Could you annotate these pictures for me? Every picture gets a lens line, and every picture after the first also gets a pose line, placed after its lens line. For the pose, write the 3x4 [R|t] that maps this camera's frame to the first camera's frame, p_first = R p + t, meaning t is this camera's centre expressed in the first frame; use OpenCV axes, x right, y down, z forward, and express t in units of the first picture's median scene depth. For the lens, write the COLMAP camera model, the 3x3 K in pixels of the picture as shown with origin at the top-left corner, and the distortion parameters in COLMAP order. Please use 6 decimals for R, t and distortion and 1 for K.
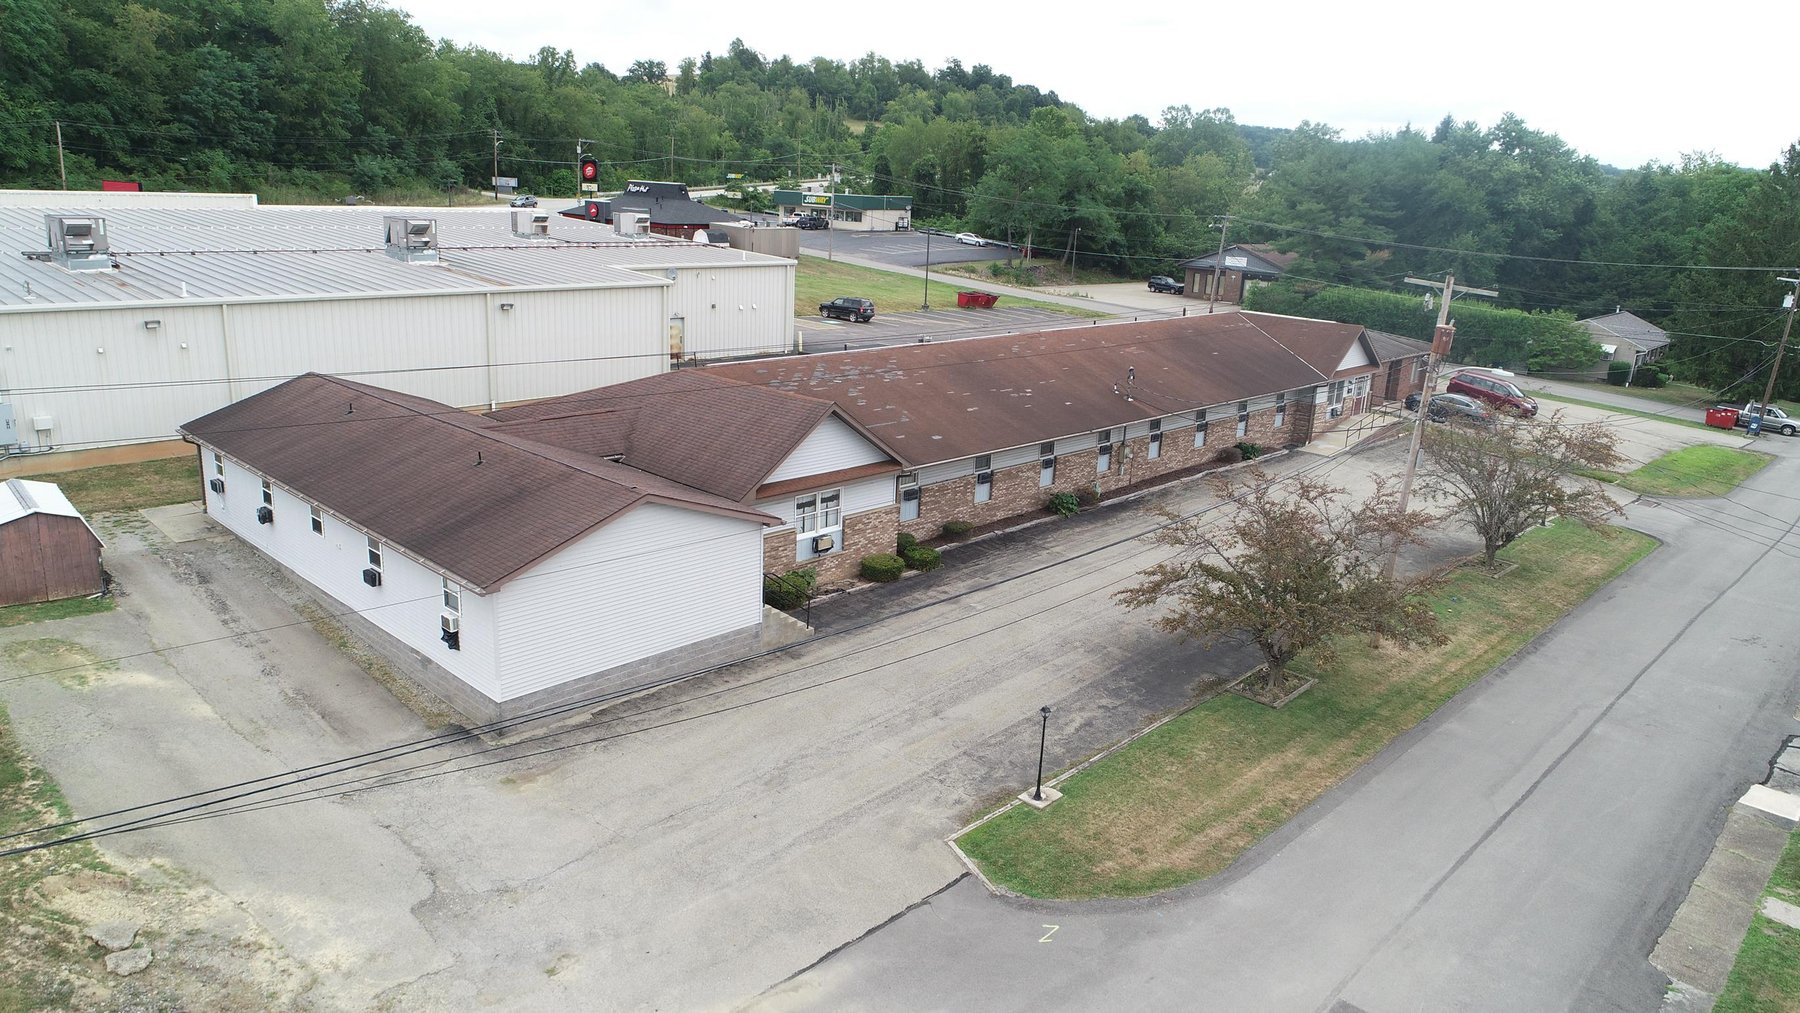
lens RADIAL K [[1194.8, 0, 904.4], [0, 1194.8, 506.3], [0, 0, 1]] dist [-0.001516, 0.000222]
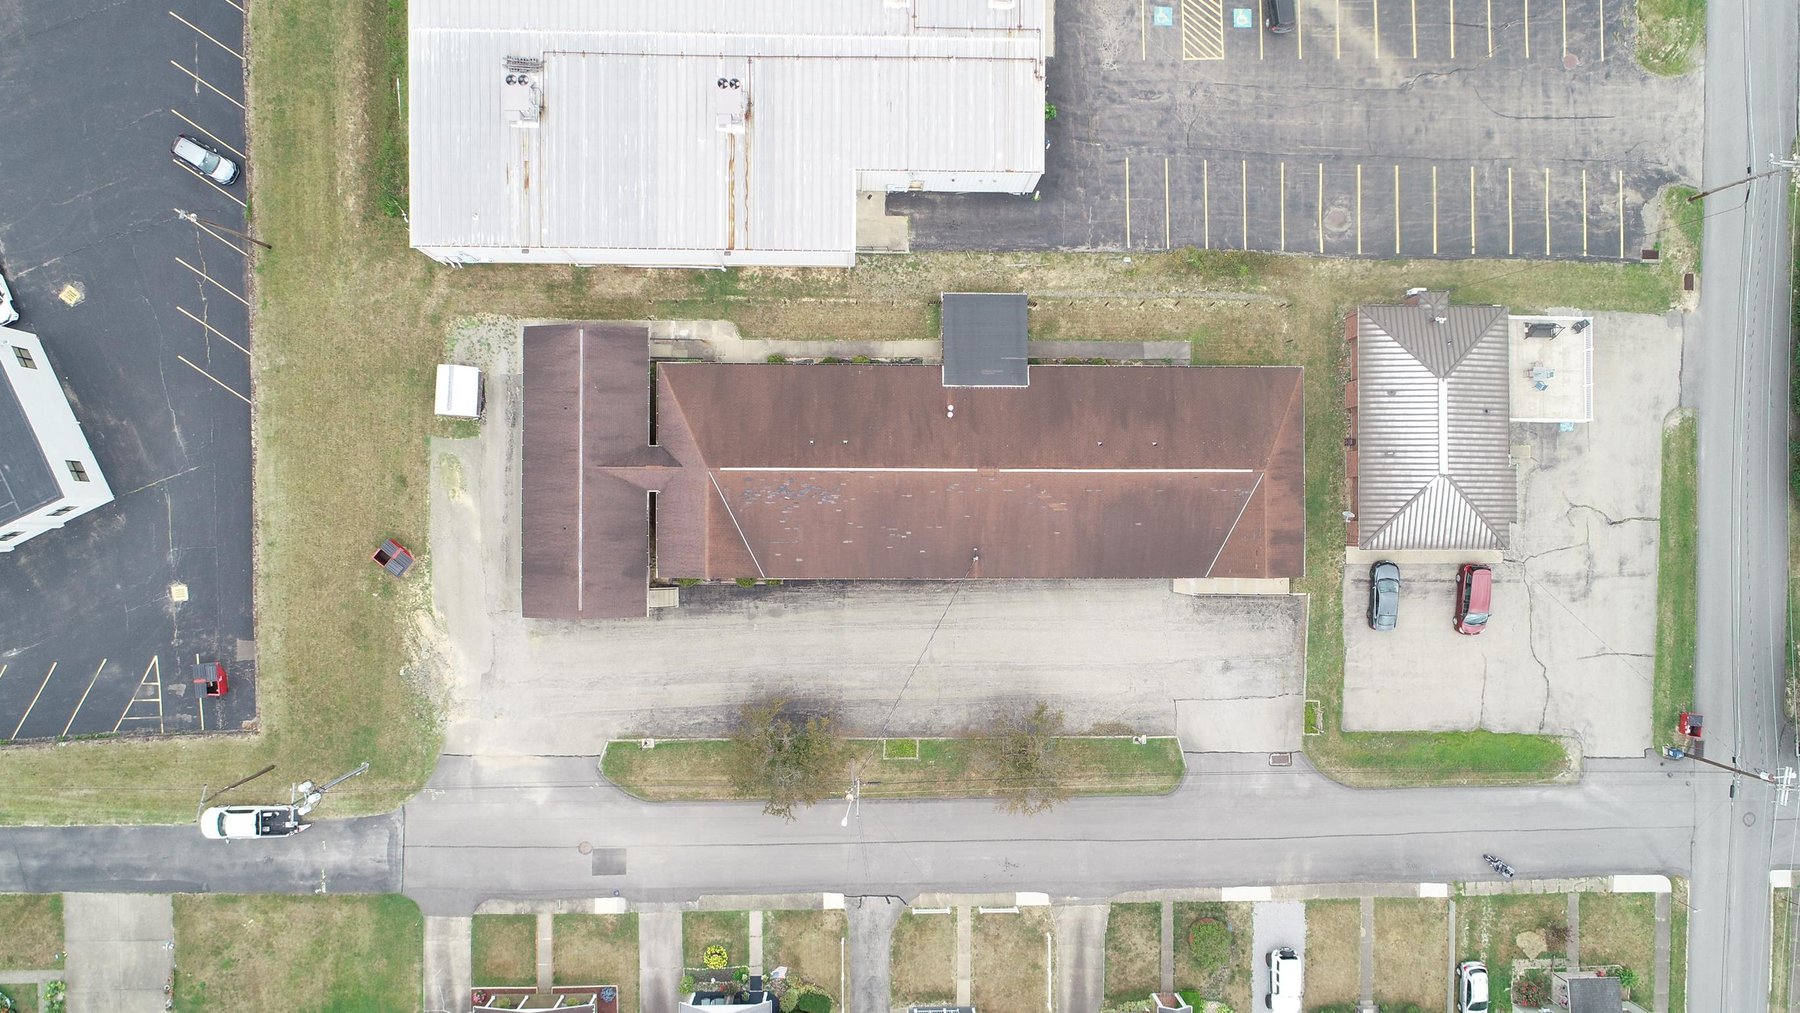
lens RADIAL K [[1199.0, 0, 903.8], [0, 1199.0, 506.9], [0, 0, 1]] dist [-0.005180, 0.001791]
pose [[0.689547, 0.723599, -0.030491, 0.132105], [-0.206447, 0.236738, 0.949387, -1.833157], [0.694193, -0.648352, 0.312627, 0.507218]]
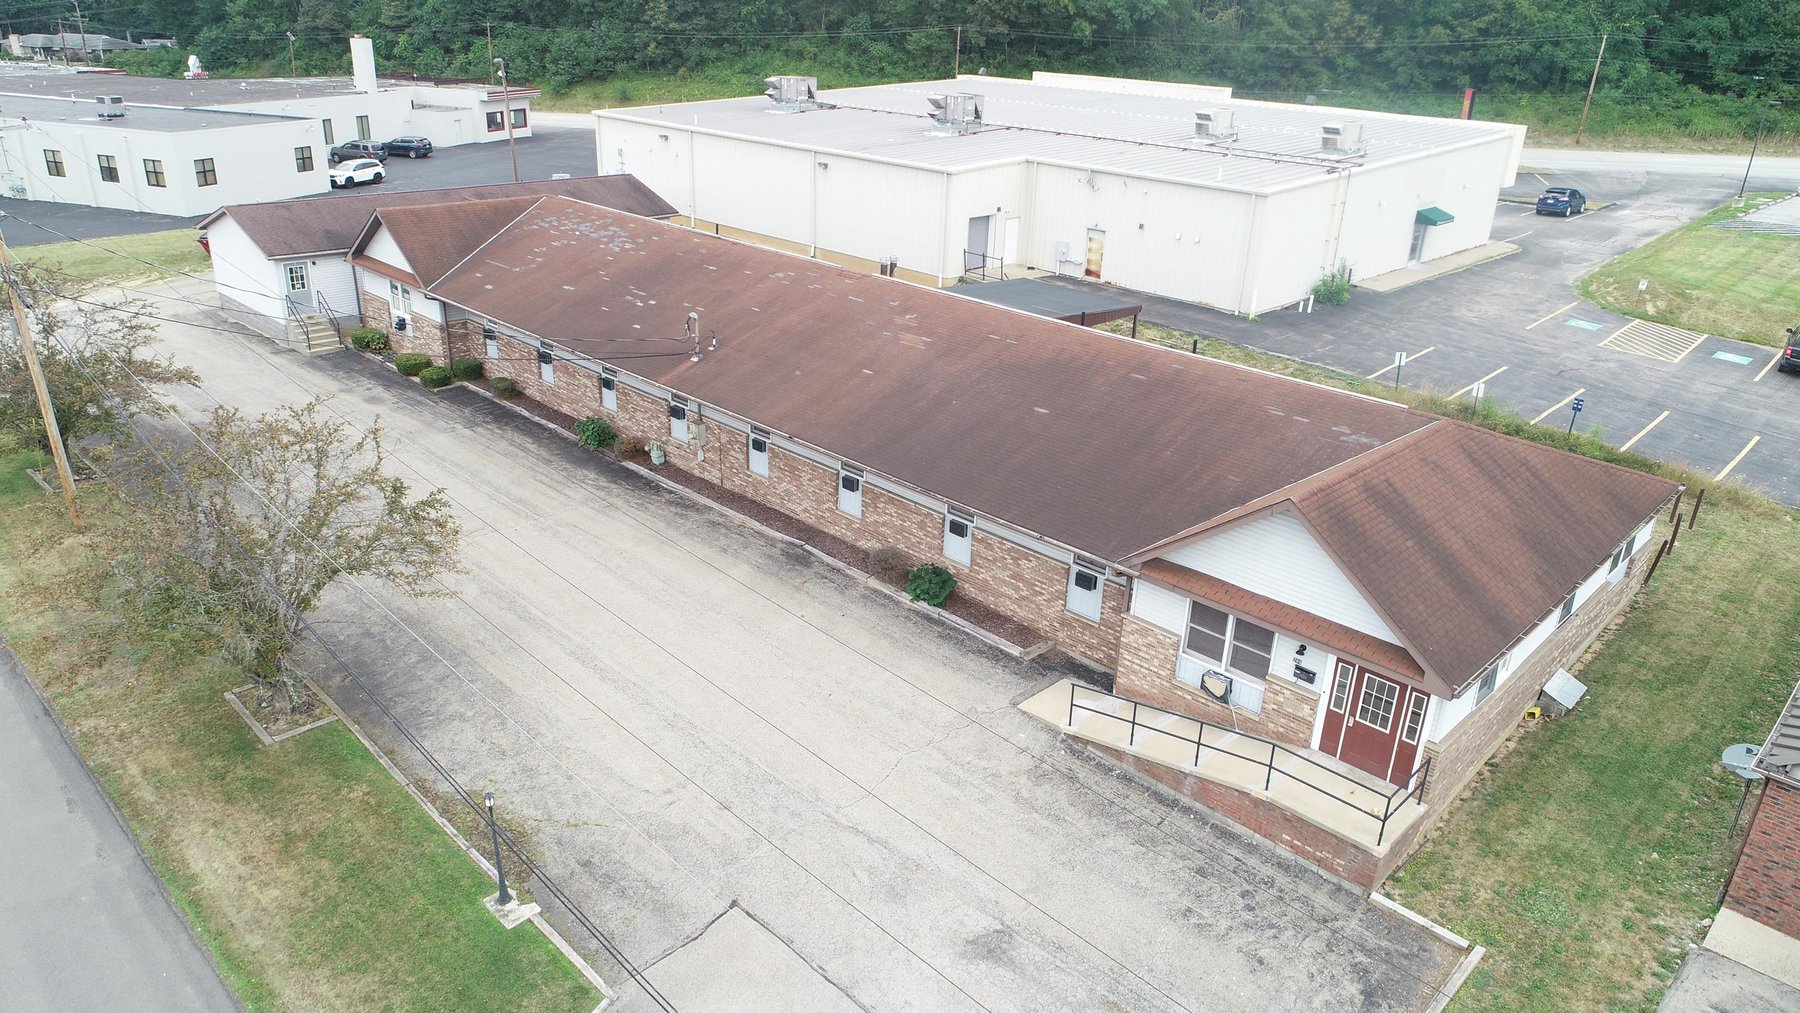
lens RADIAL K [[1199.0, 0, 903.8], [0, 1199.0, 506.9], [0, 0, 1]] dist [-0.005180, 0.001791]
pose [[-0.009380, 0.346878, -0.937863, 0.983604], [-0.307691, 0.891398, 0.332770, -0.317559], [0.951440, 0.291693, 0.098370, 1.187399]]
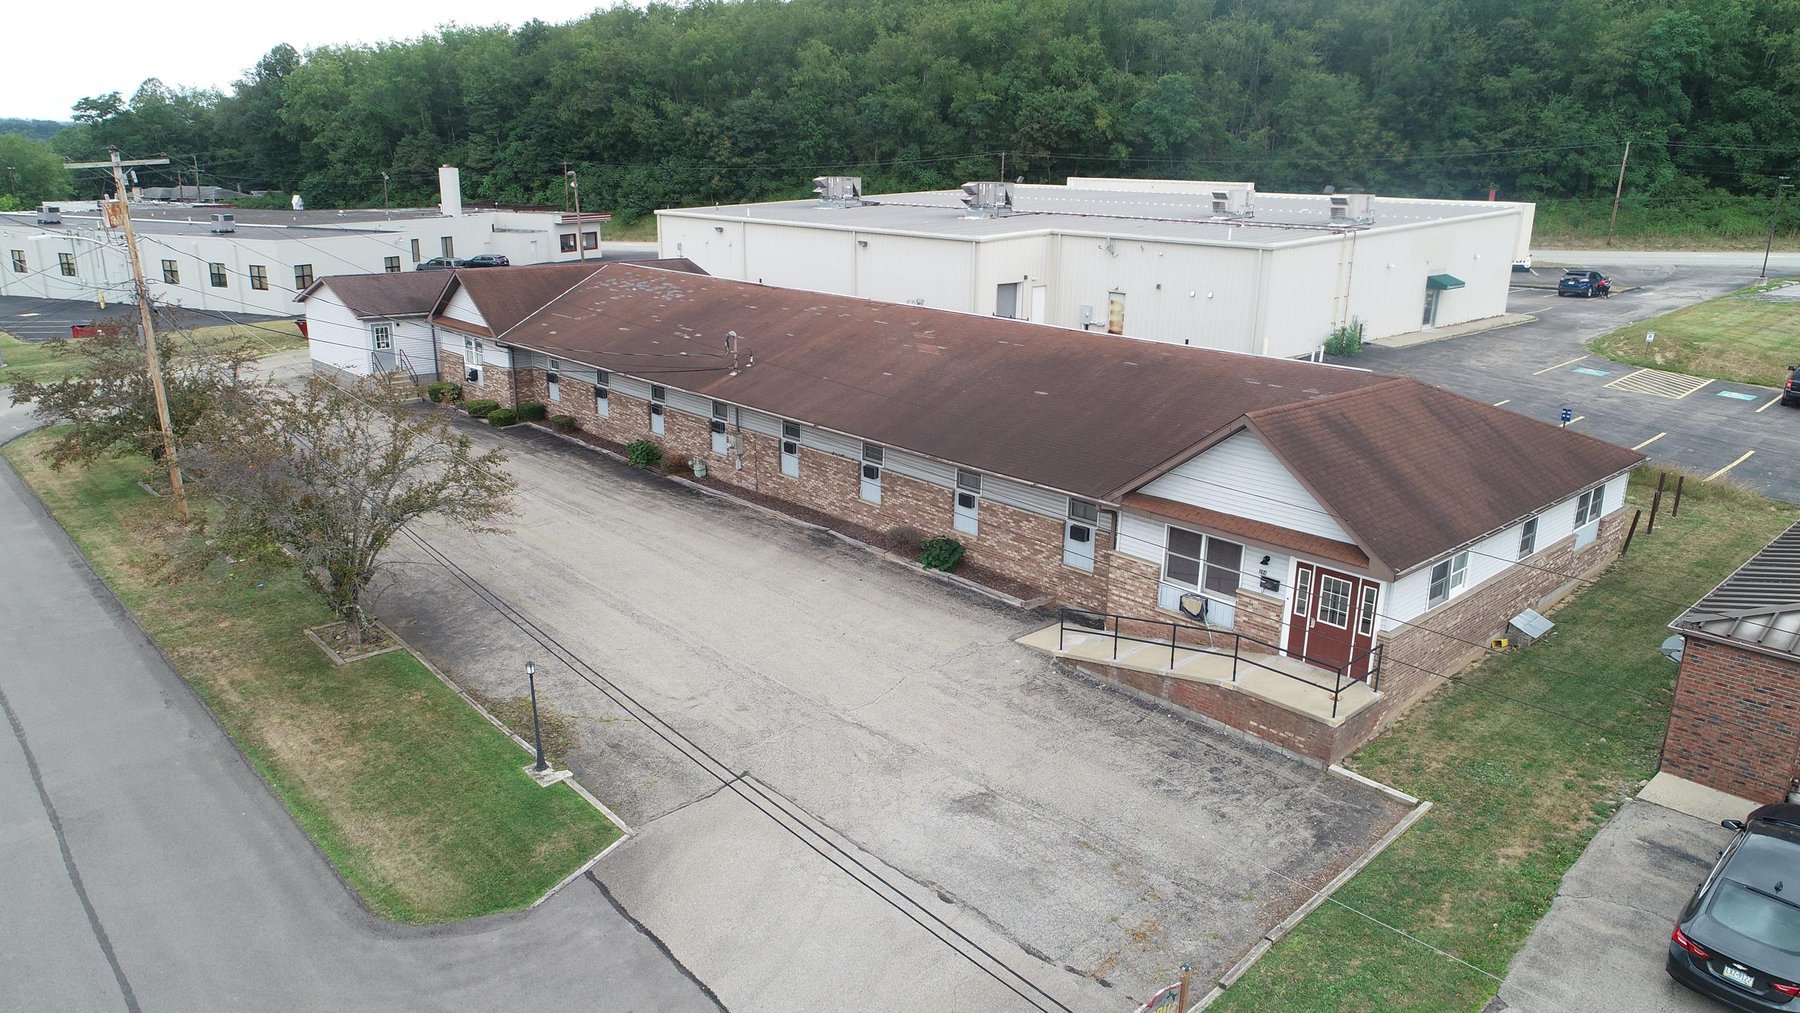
lens RADIAL K [[1199.0, 0, 903.8], [0, 1199.0, 506.9], [0, 0, 1]] dist [-0.005180, 0.001791]
pose [[-0.056546, 0.235927, -0.970124, 1.069927], [-0.288927, 0.926235, 0.242094, -0.255813], [0.955680, 0.293985, 0.015790, 1.238581]]
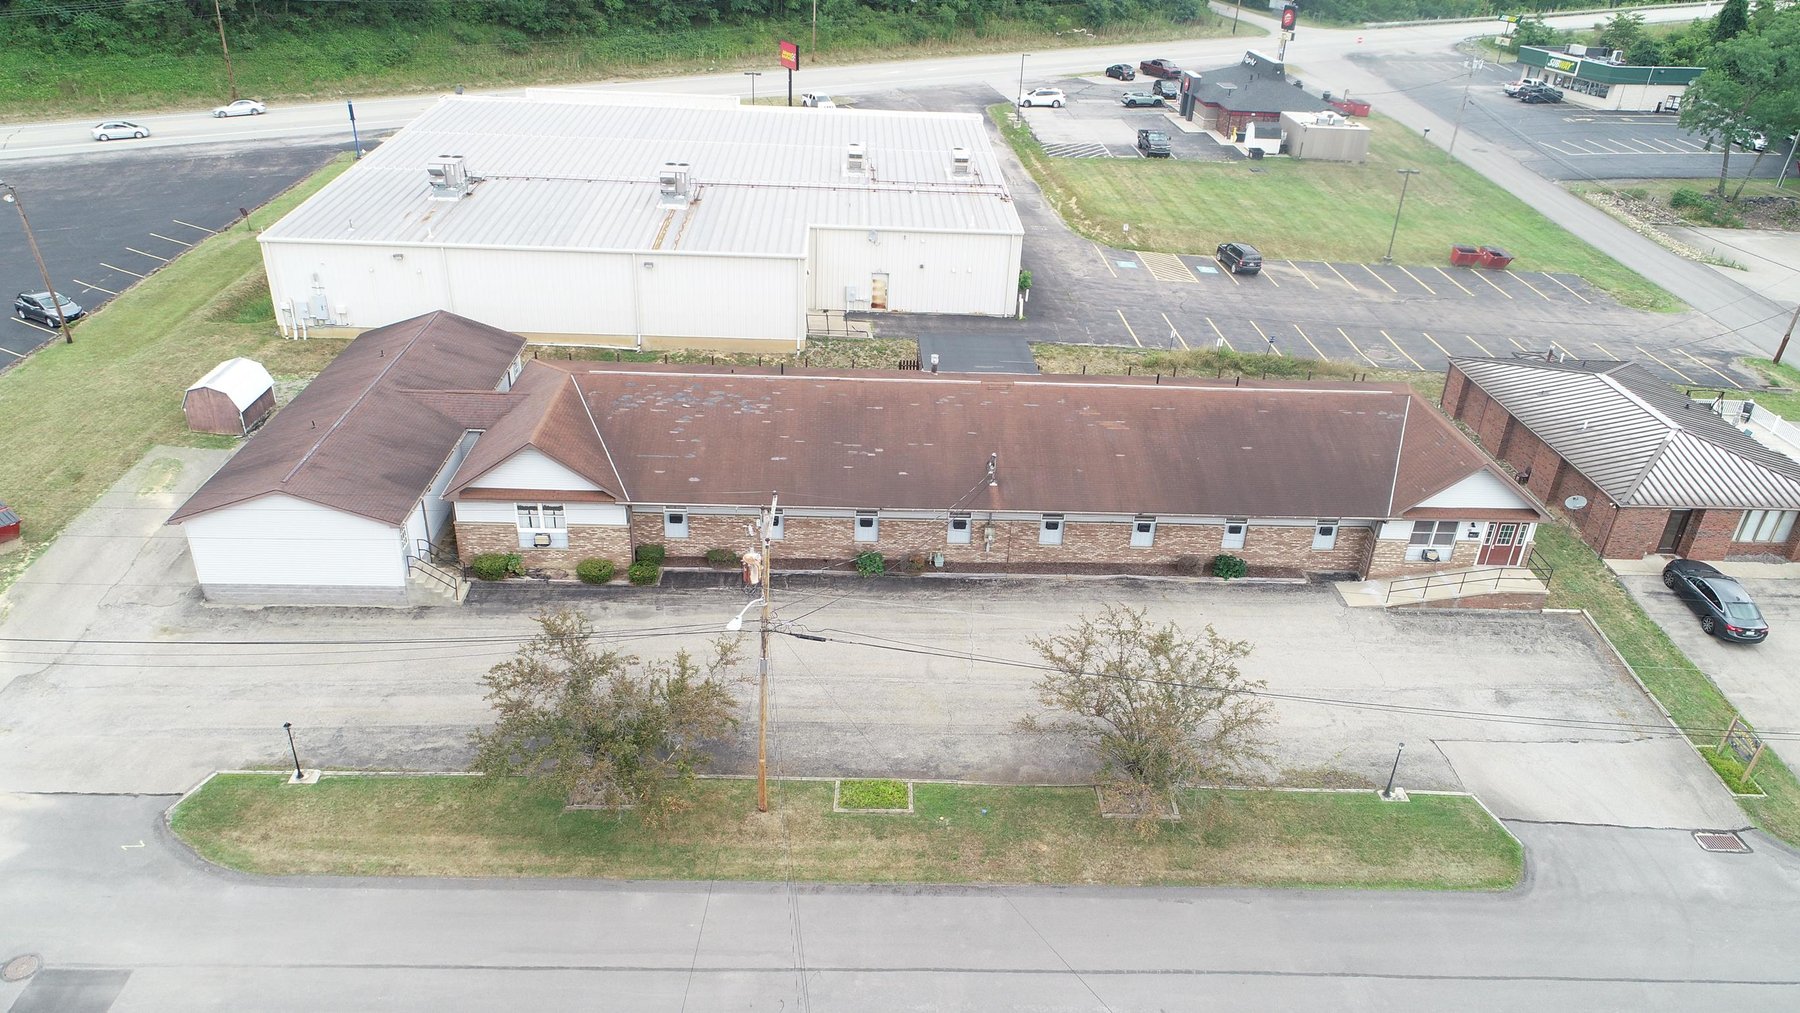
lens RADIAL K [[1199.0, 0, 903.8], [0, 1199.0, 506.9], [0, 0, 1]] dist [-0.005180, 0.001791]
pose [[0.717013, 0.317423, -0.620592, 0.832240], [-0.198911, 0.946454, 0.254281, -0.339327], [0.668077, -0.058881, 0.741759, 0.243155]]
